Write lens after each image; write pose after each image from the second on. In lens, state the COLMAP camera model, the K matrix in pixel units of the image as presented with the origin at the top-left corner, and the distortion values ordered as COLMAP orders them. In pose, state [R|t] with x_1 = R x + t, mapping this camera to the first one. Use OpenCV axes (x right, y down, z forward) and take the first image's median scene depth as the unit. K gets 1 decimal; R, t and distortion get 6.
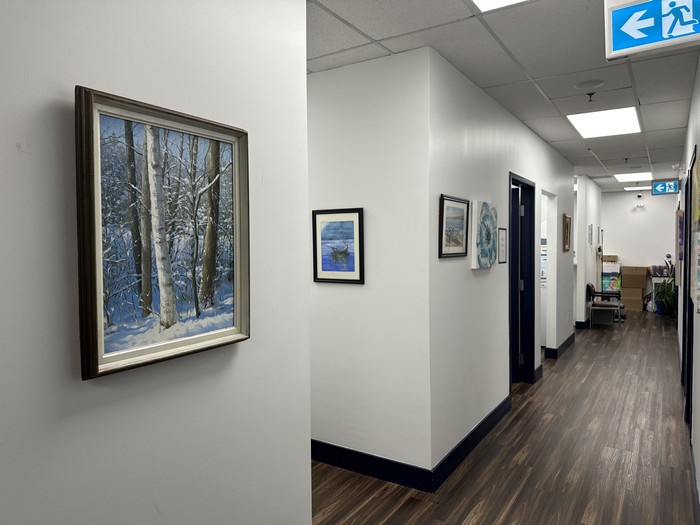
lens RADIAL K [[495.7, 0, 345.2], [0, 495.7, 261.9], [0, 0, 1]] dist [0.095967, -0.104492]
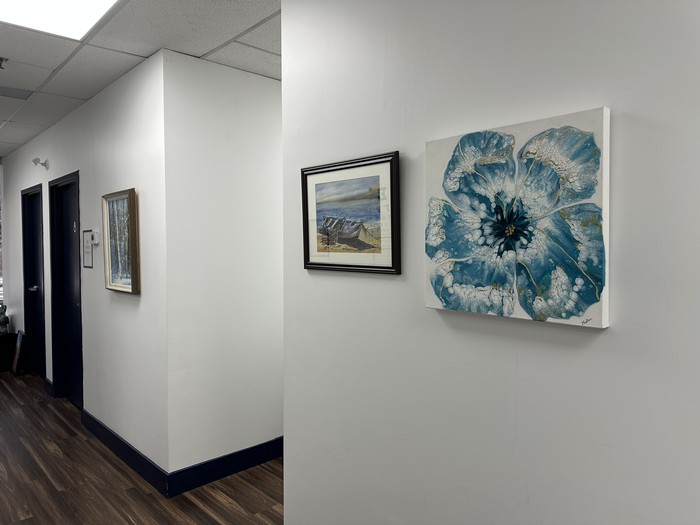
lens RADIAL K [[495.7, 0, 345.2], [0, 495.7, 261.9], [0, 0, 1]] dist [0.095967, -0.104492]
pose [[-0.257832, 0.047097, -0.965041, 0.661519], [-0.027648, 0.998043, 0.056094, -0.044533], [0.965794, 0.041144, -0.256025, 1.011544]]
